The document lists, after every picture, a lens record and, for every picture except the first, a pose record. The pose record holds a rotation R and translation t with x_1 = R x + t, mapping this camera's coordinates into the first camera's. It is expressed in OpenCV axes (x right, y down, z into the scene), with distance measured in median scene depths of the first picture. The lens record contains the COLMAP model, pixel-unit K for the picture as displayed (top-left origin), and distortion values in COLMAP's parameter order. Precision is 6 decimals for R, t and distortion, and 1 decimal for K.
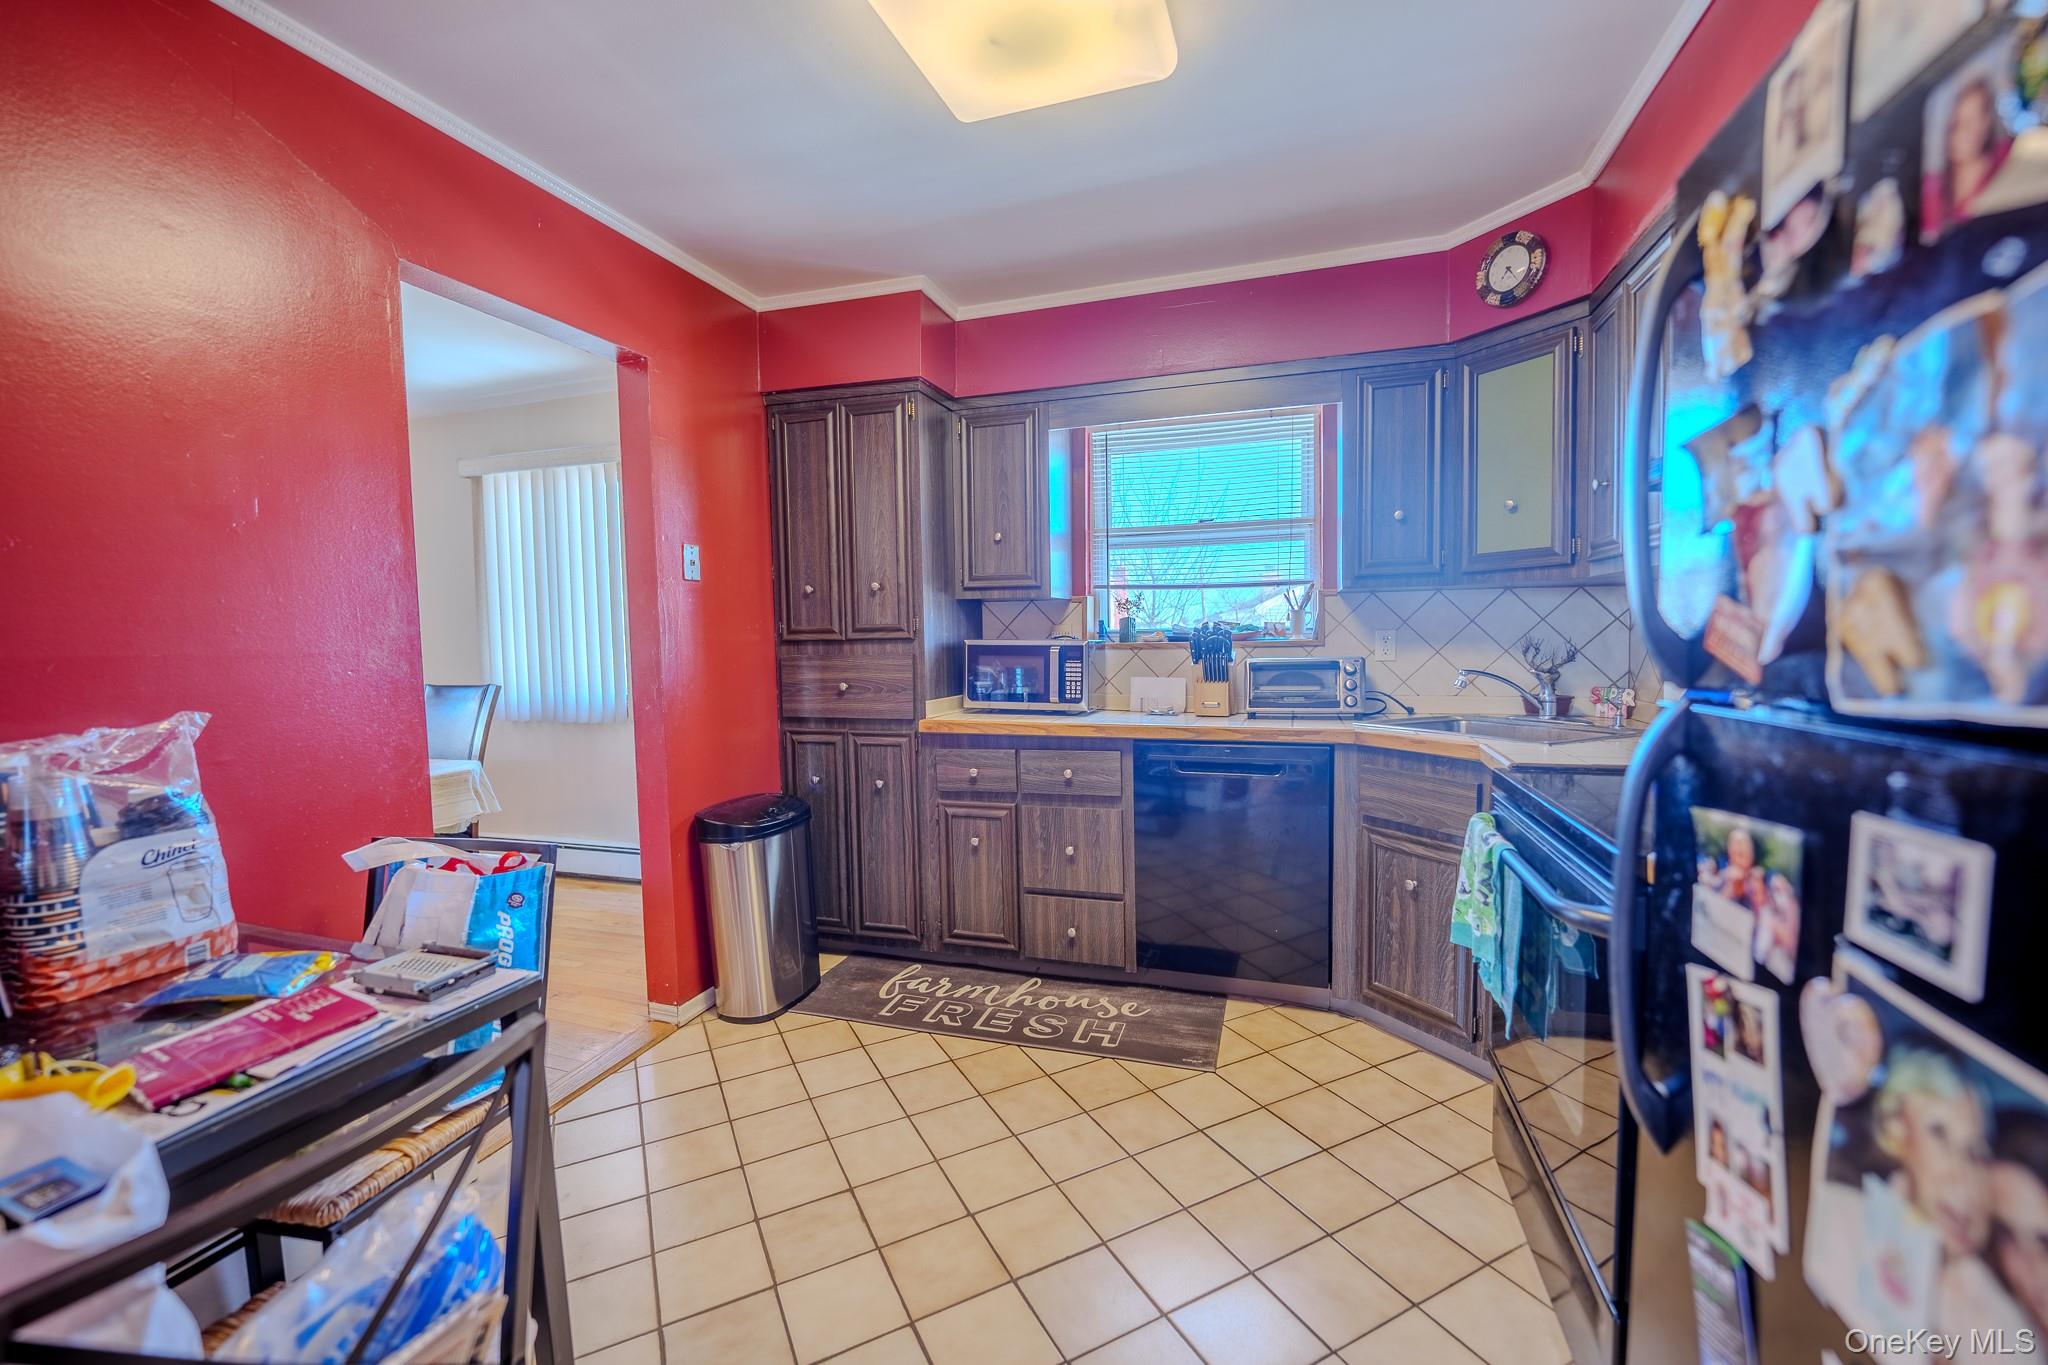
lens RADIAL K [[831.8, 0, 1024.6], [0, 831.8, 681.8], [0, 0, 1]] dist [-0.006216, -0.000165]
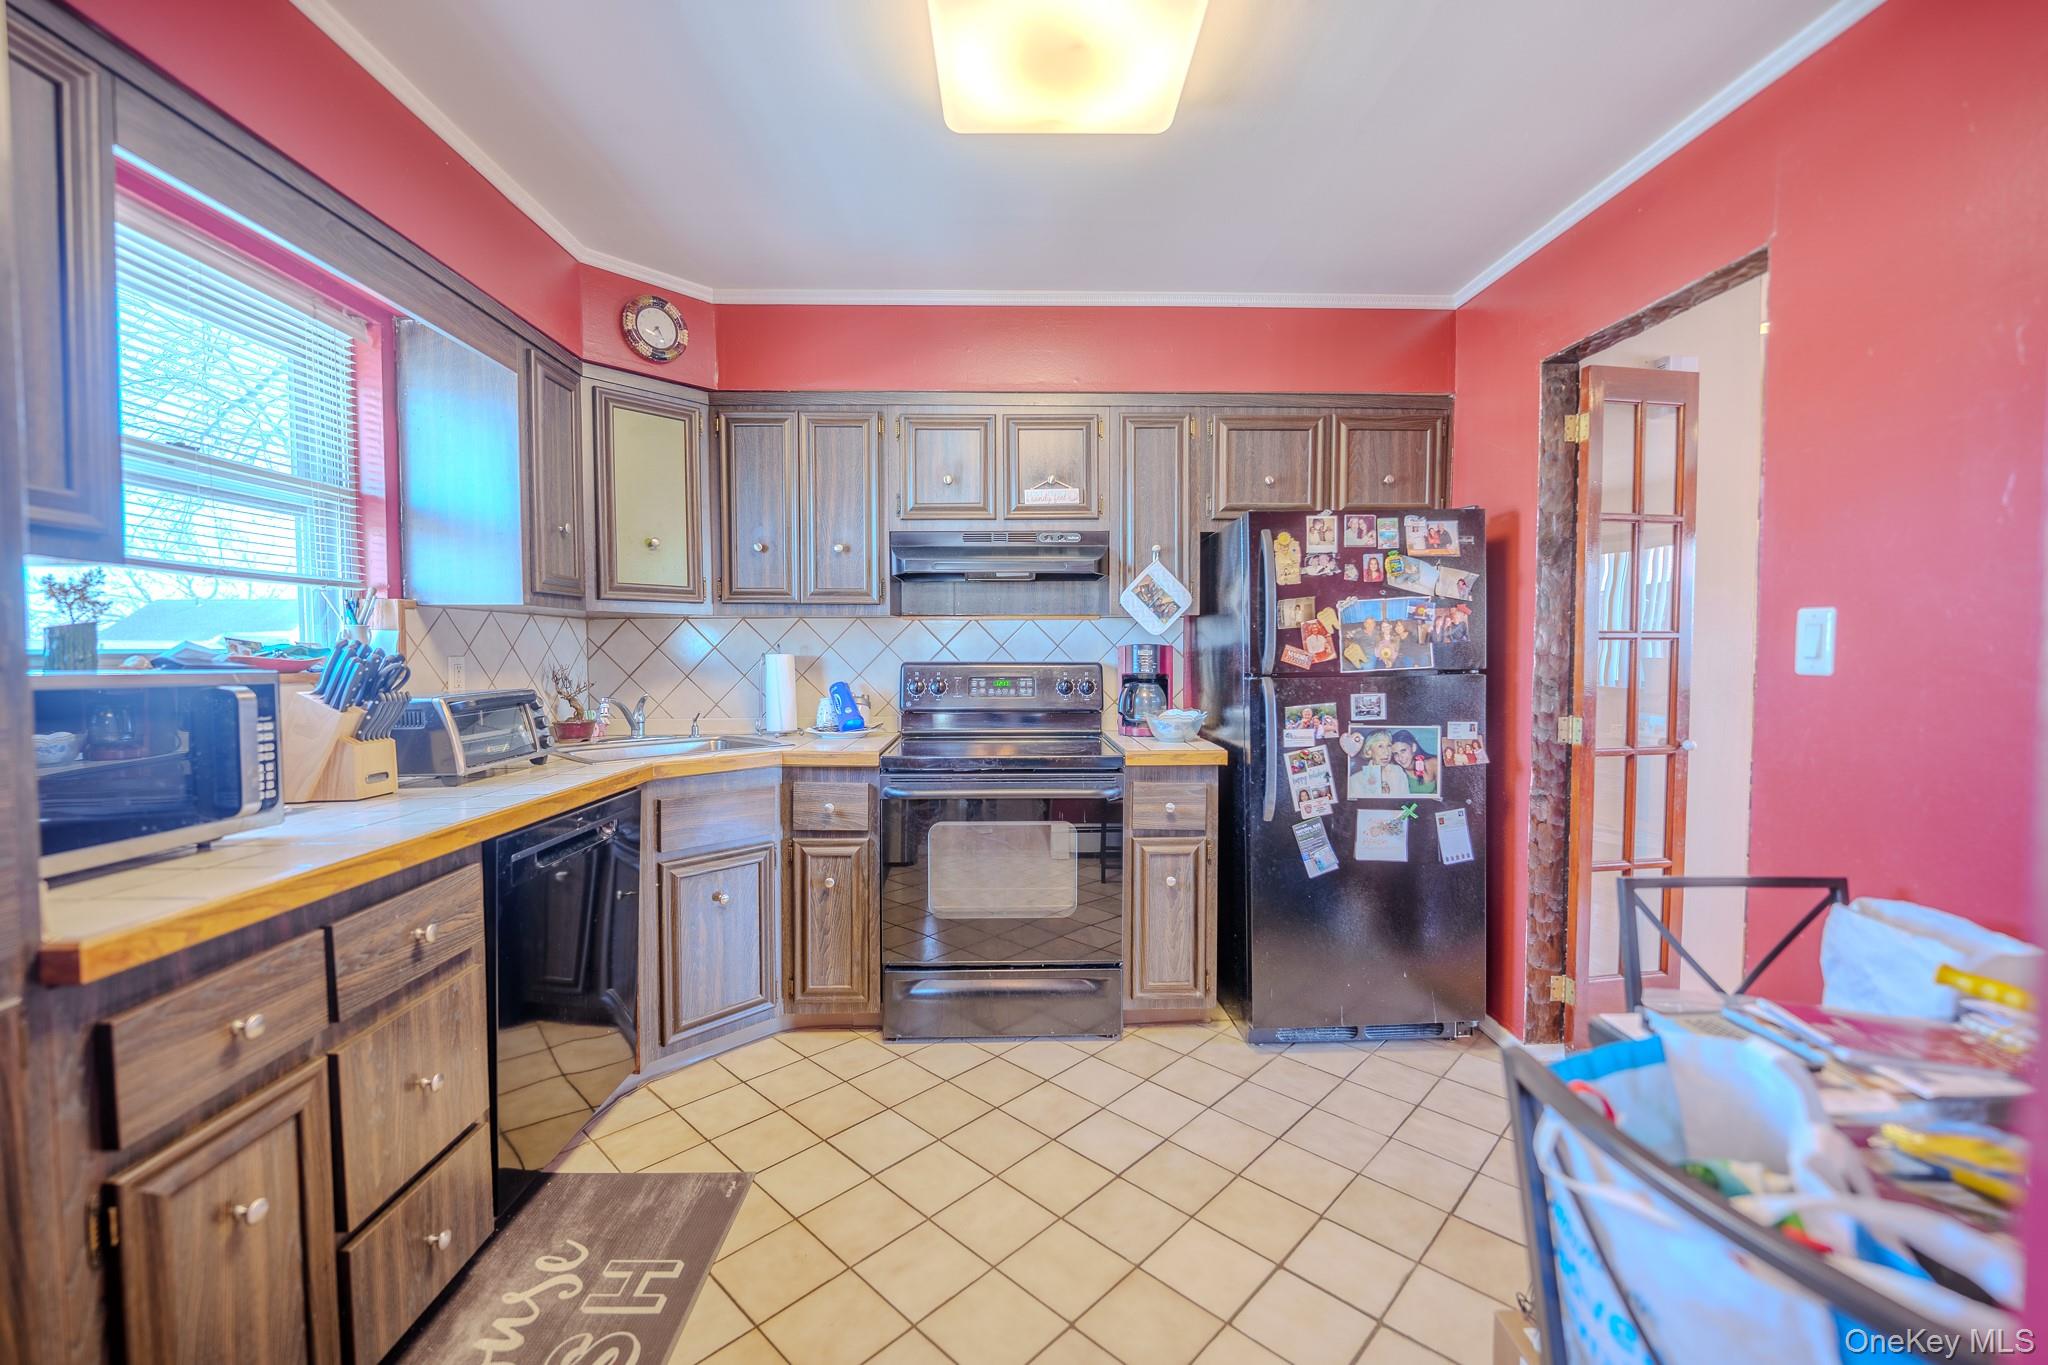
lens RADIAL K [[831.8, 0, 1021.9], [0, 831.8, 685.8], [0, 0, 1]] dist [-0.006216, -0.000165]
pose [[-0.325727, -0.020194, 0.945248, -0.620848], [0.061306, 0.997217, 0.042430, -0.044239], [-0.943474, 0.071770, -0.323583, 0.935429]]
